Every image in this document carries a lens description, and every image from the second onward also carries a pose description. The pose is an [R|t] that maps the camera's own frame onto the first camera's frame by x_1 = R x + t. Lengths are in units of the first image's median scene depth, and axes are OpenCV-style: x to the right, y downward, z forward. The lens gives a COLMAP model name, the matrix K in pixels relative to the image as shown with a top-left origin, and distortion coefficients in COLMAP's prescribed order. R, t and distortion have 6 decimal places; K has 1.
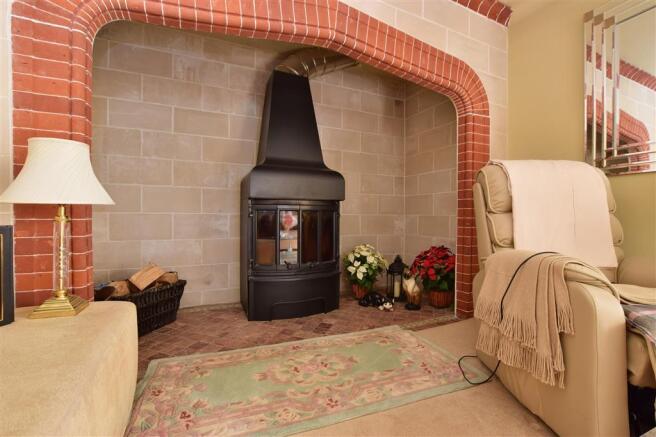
lens RADIAL K [[291.1, 0, 326.5], [0, 291.1, 221.1], [0, 0, 1]] dist [-0.030100, 0.000497]
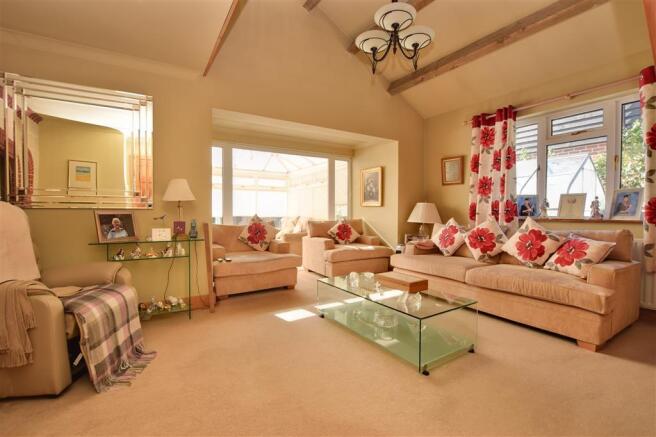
lens RADIAL K [[291.1, 0, 326.5], [0, 291.1, 221.1], [0, 0, 1]] dist [-0.030100, 0.000497]
pose [[-0.108949, -0.038060, 0.993318, -0.919911], [0.005412, 0.999229, 0.038880, -0.270890], [-0.994033, 0.009612, -0.108659, -0.522762]]
